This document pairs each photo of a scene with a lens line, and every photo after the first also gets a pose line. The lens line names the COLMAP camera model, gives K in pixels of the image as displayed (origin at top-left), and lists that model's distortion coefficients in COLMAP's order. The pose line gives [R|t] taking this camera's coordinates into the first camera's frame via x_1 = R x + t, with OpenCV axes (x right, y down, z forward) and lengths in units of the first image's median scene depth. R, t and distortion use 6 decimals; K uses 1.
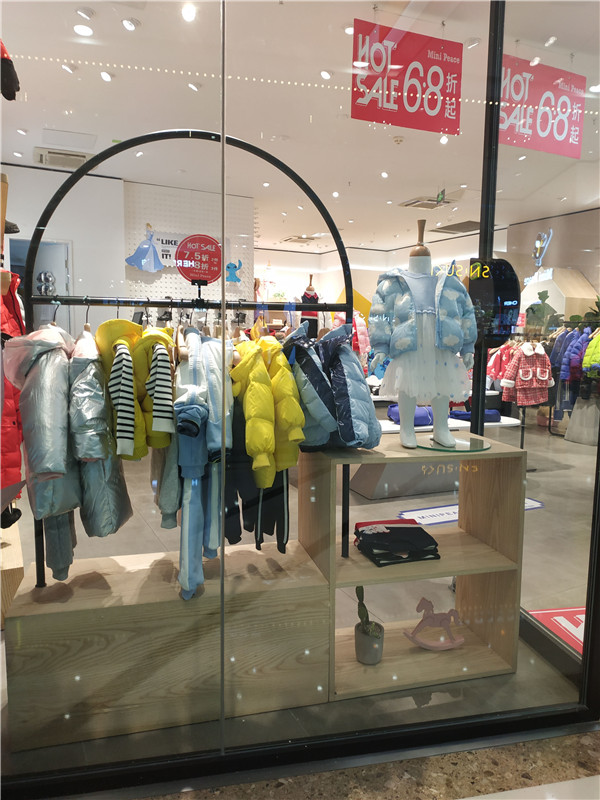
lens RADIAL K [[593.3, 0, 300.0], [0, 593.3, 400.0], [0, 0, 1]] dist [0.067230, -0.113602]
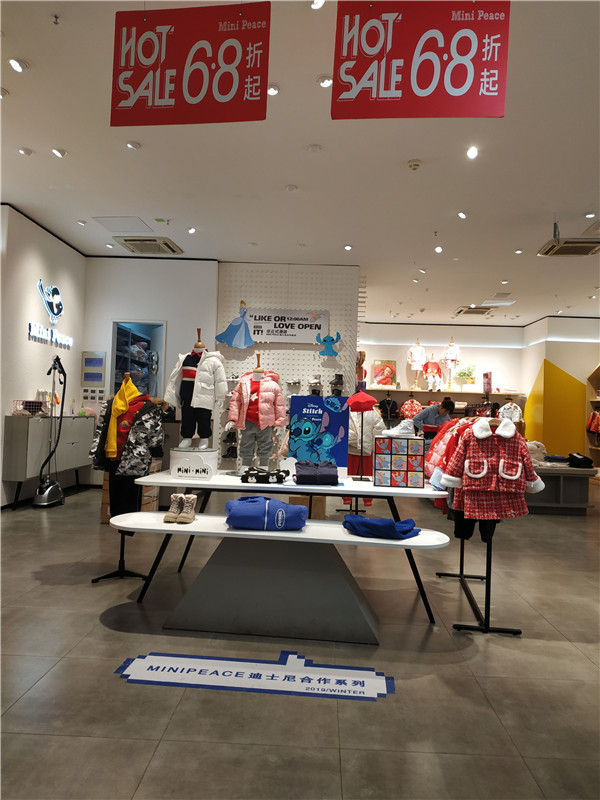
lens RADIAL K [[593.3, 0, 300.0], [0, 593.3, 400.0], [0, 0, 1]] dist [0.067230, -0.113602]
pose [[0.863723, 0.003780, -0.503952, 0.530733], [-0.080738, 0.988094, -0.130964, -0.017046], [0.497457, 0.153805, 0.853745, 0.370534]]
